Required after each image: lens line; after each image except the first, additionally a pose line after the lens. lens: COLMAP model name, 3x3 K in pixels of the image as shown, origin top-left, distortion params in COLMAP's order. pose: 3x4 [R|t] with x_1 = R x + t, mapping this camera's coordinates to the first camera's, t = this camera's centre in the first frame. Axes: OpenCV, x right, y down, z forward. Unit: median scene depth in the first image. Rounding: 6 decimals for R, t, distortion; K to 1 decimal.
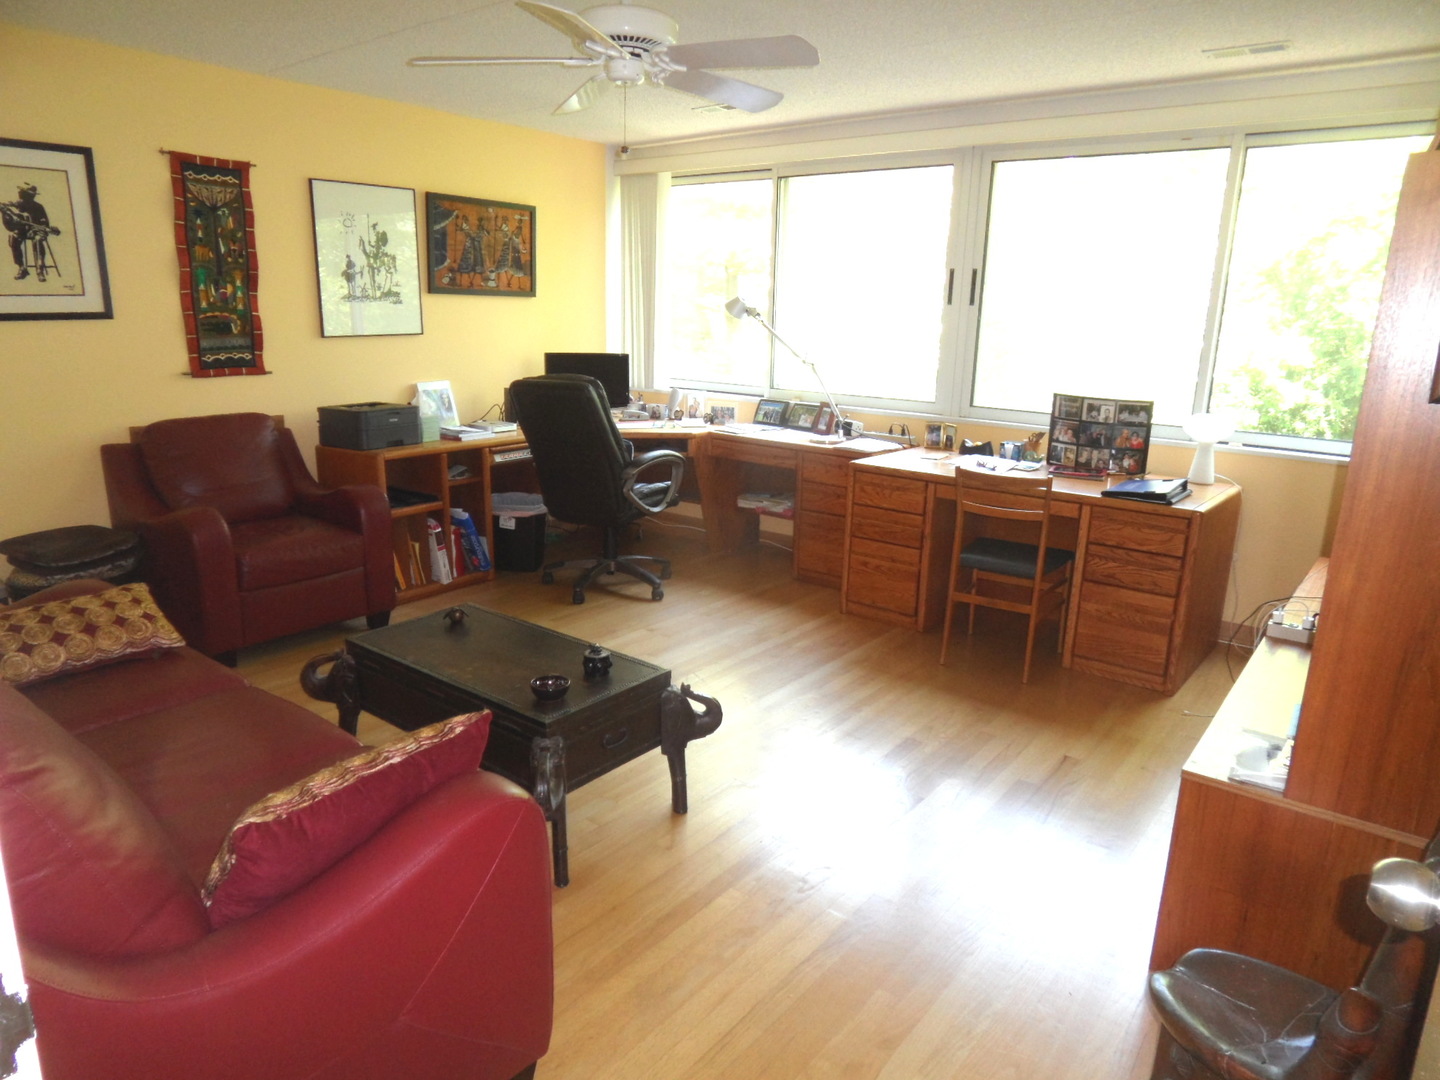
lens RADIAL K [[940.9, 0, 720.0], [0, 940.9, 540.0], [0, 0, 1]] dist [-0.015951, 0.003219]
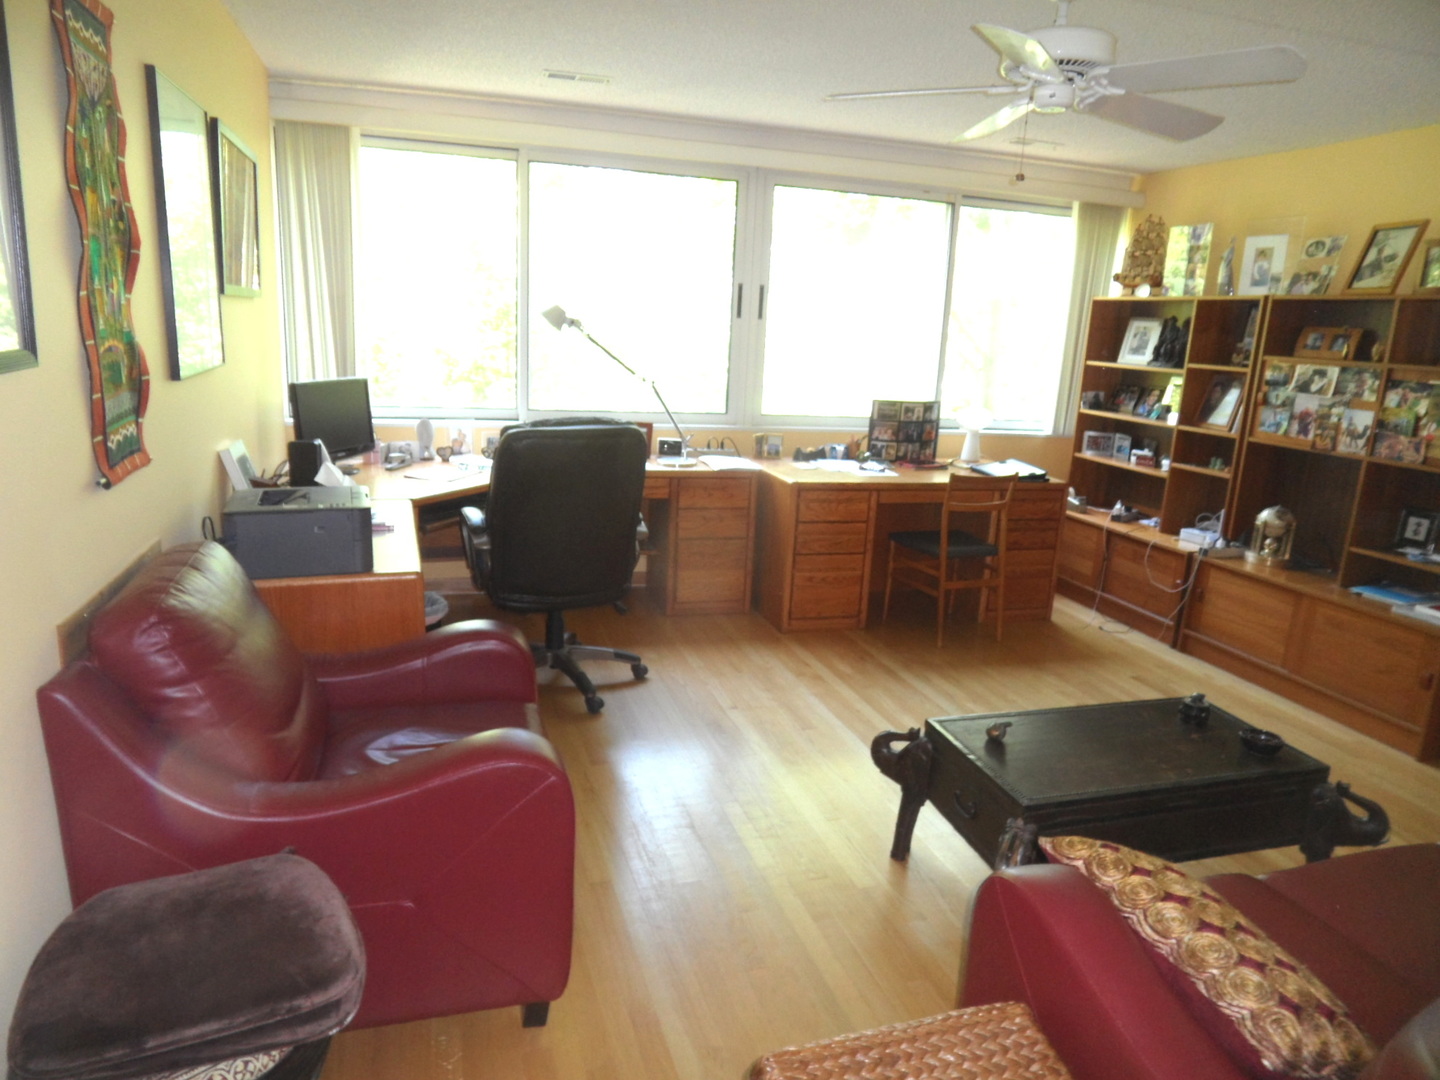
lens RADIAL K [[905.8, 0, 699.3], [0, 905.8, 544.3], [0, 0, 1]] dist [-0.014357, -0.003043]
pose [[0.588452, -0.190306, 0.785817, -0.688579], [0.163297, 0.979850, 0.115013, -0.145761], [-0.791870, 0.060642, 0.607671, 0.505849]]
